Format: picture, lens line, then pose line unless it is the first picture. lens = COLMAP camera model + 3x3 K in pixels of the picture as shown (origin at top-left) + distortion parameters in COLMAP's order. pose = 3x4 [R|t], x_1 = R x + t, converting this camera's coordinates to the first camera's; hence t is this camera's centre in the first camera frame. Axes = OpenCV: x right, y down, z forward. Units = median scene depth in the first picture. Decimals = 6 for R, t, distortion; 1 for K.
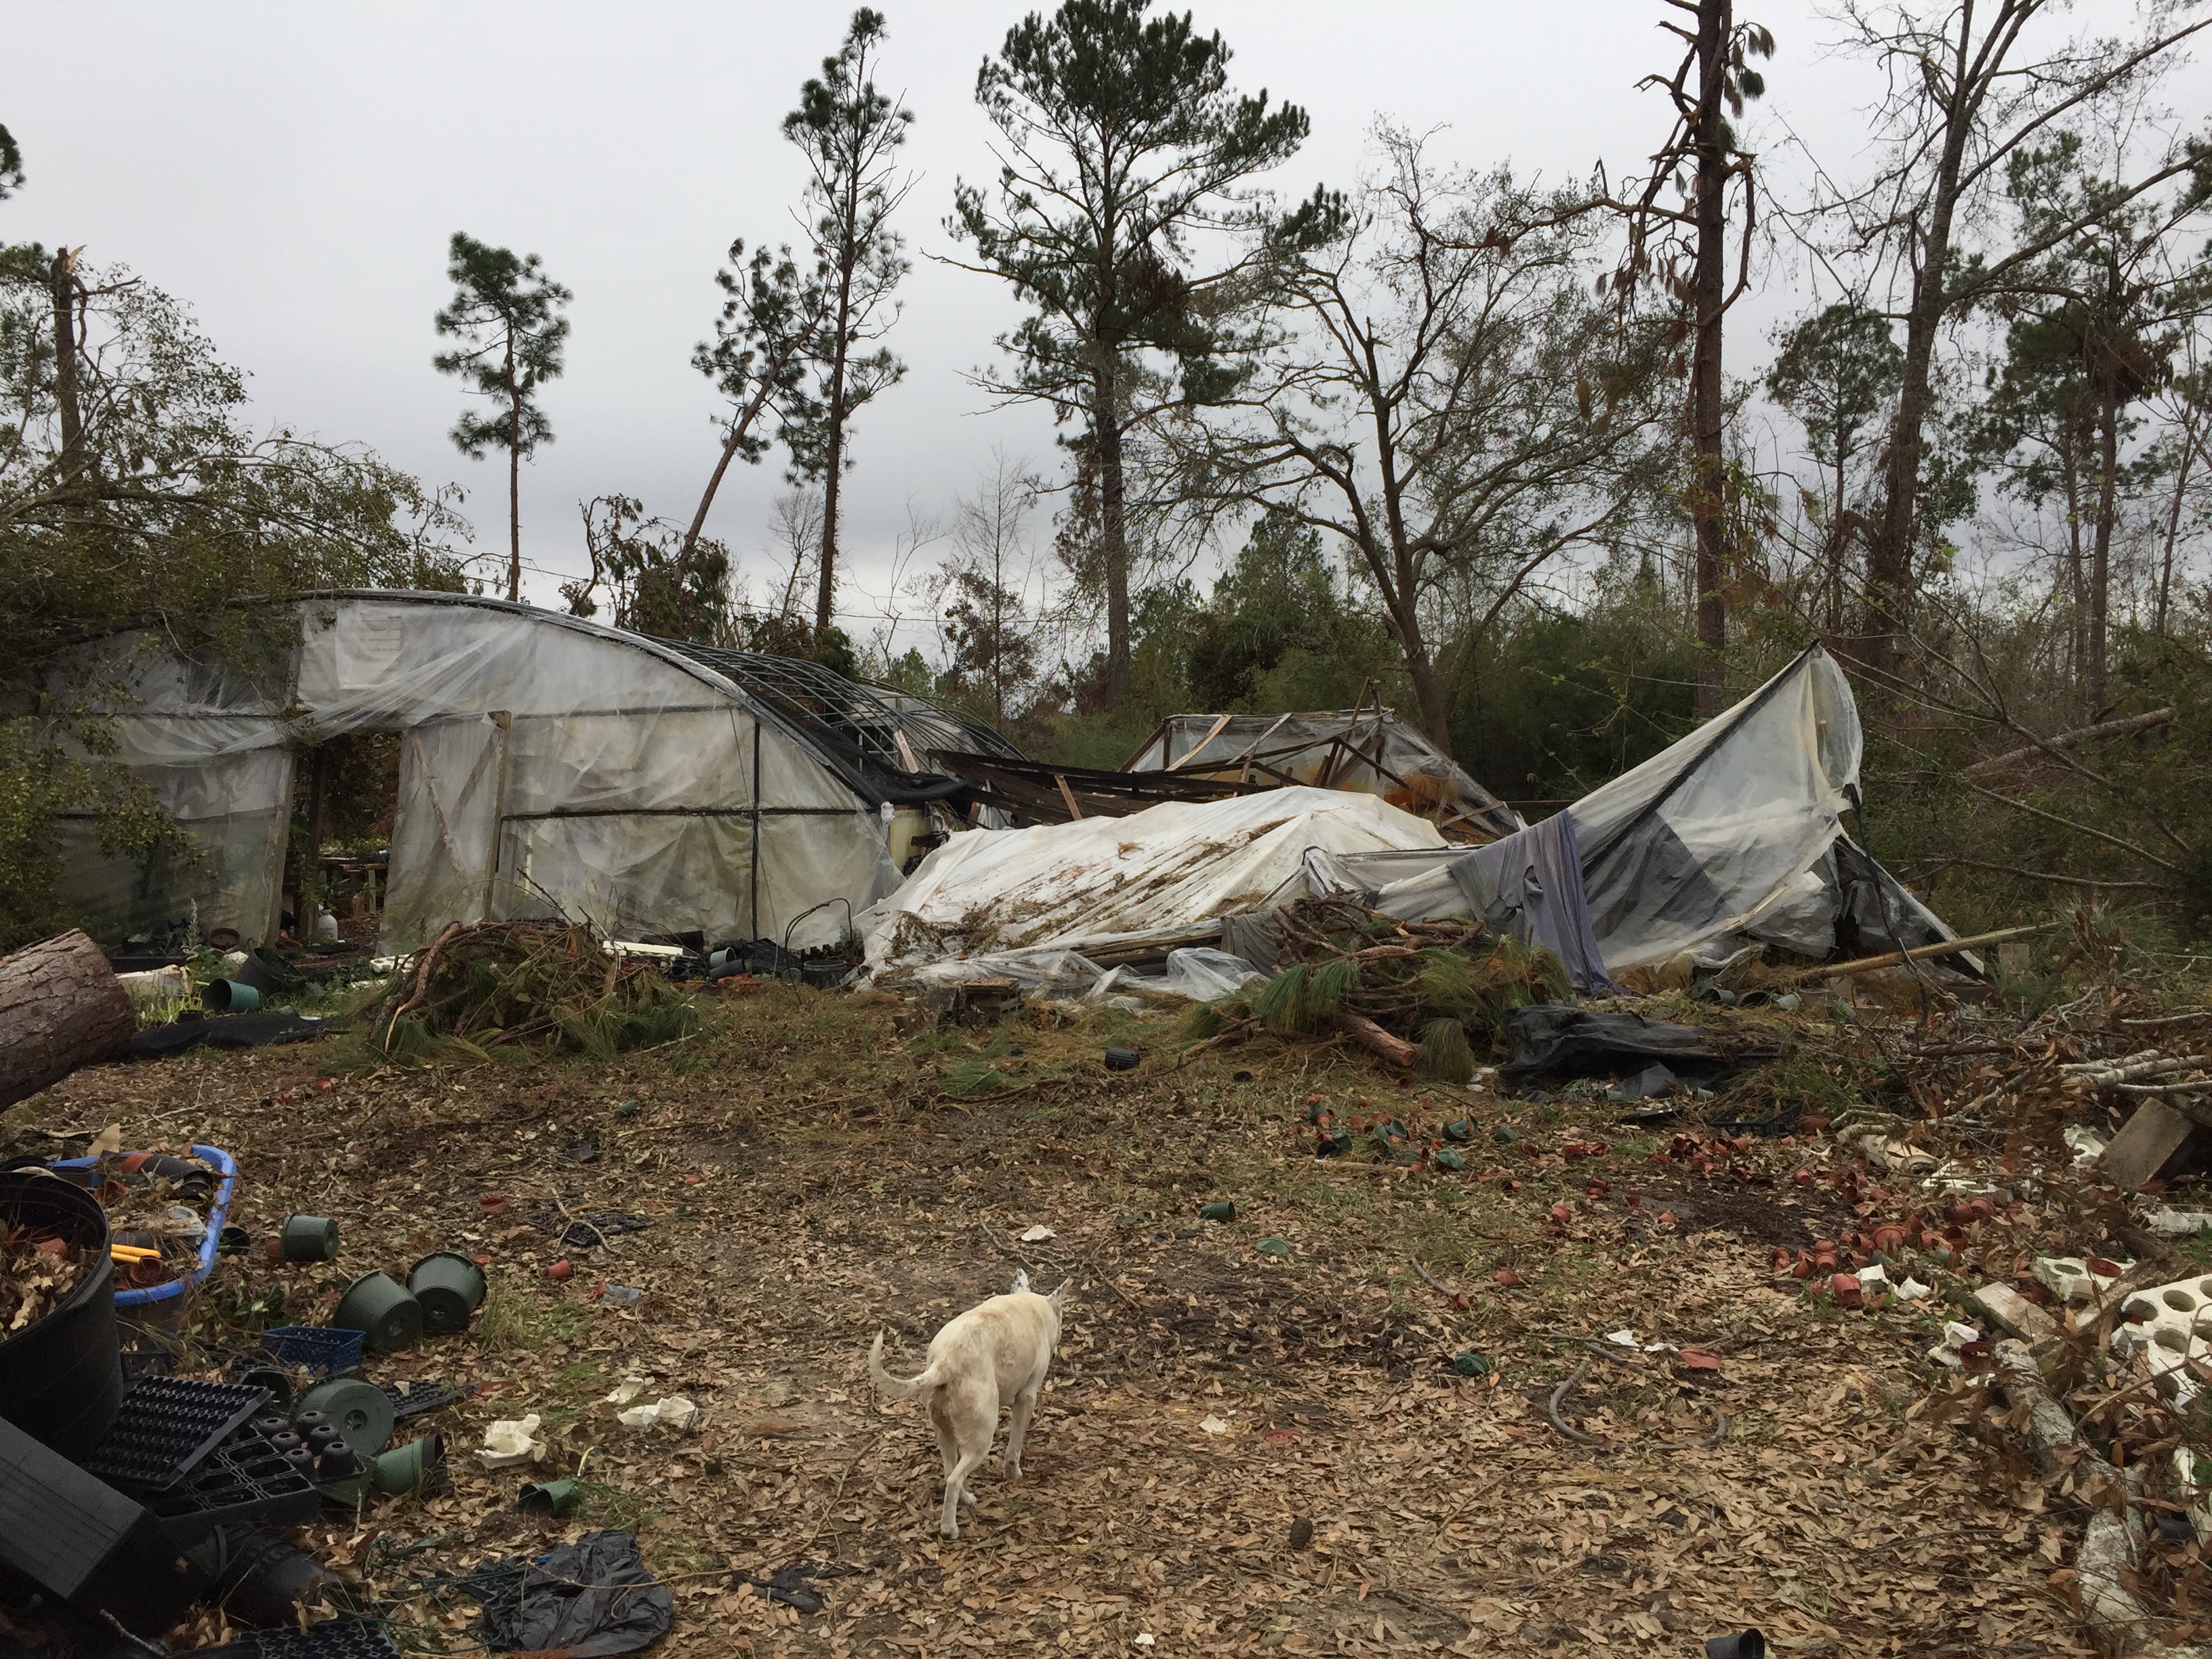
lens RADIAL K [[1910.1, 0, 1112.1], [0, 1910.1, 824.8], [0, 0, 1]] dist [0.070308, -0.094958]
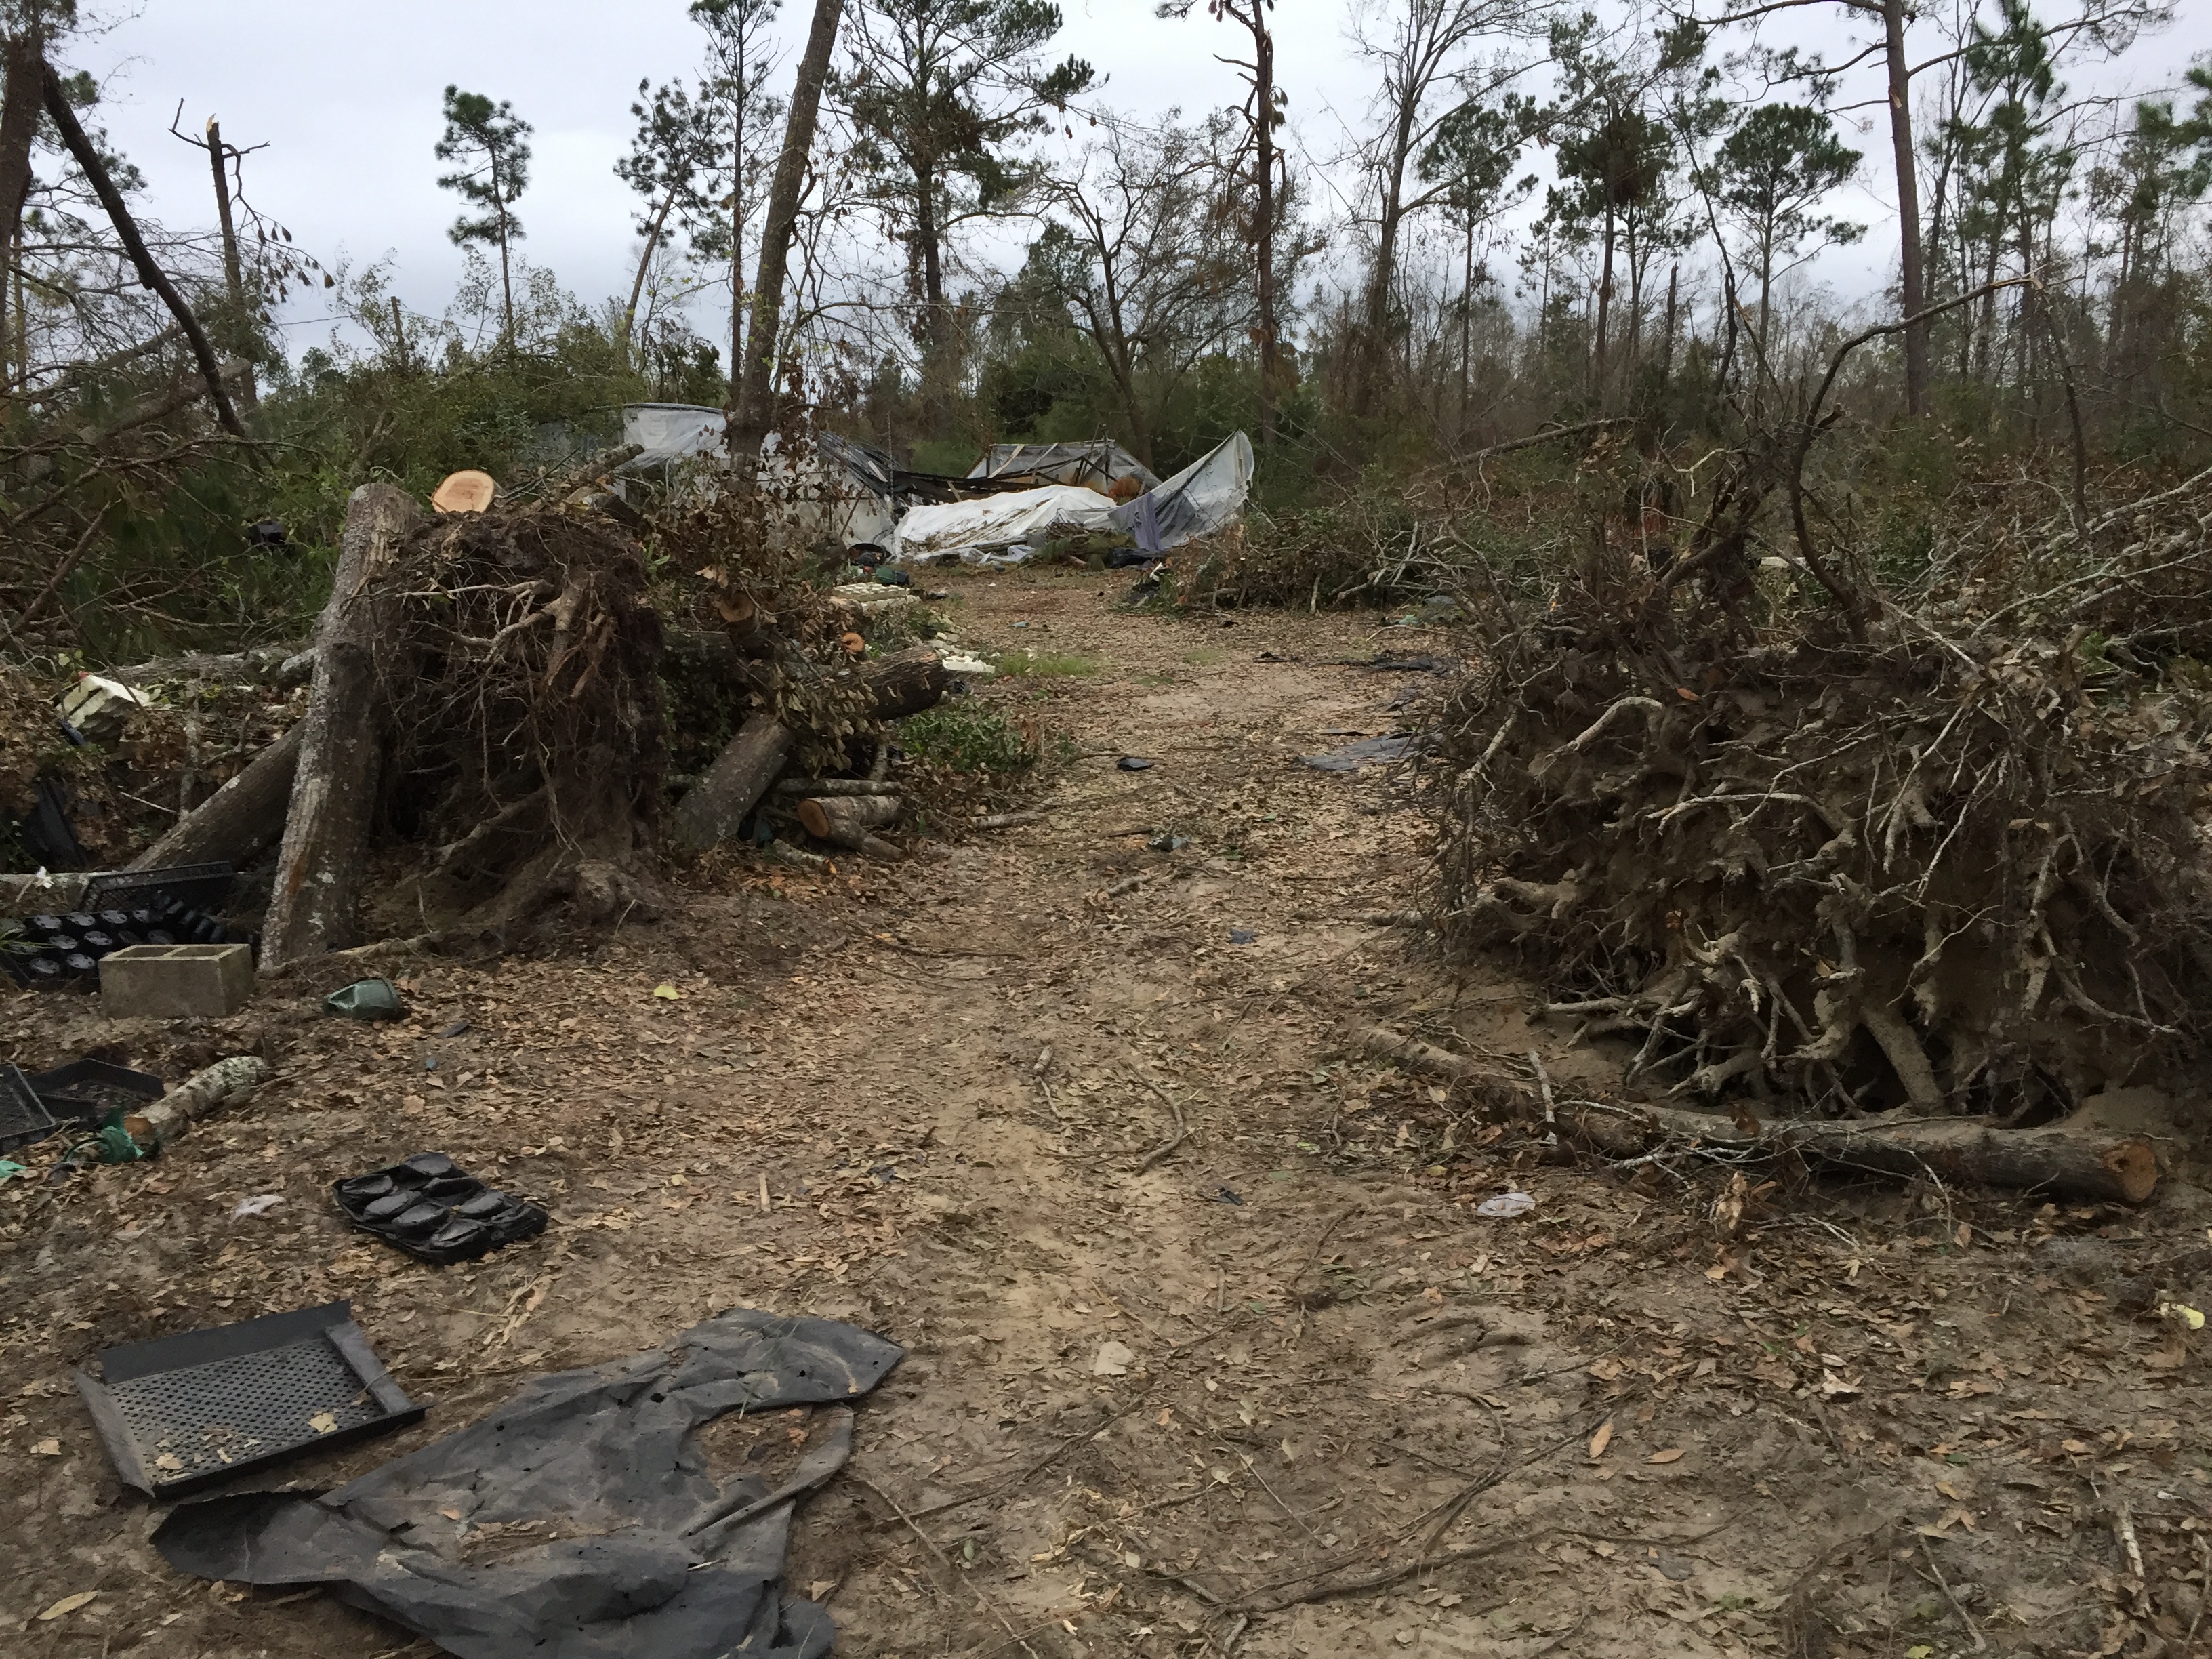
lens RADIAL K [[1910.1, 0, 1153.4], [0, 1910.1, 814.0], [0, 0, 1]] dist [0.070308, -0.094958]
pose [[0.991111, -0.037964, 0.127506, -0.035989], [0.018427, 0.988355, 0.151047, 0.009618], [-0.131755, -0.147355, 0.980269, -0.497101]]
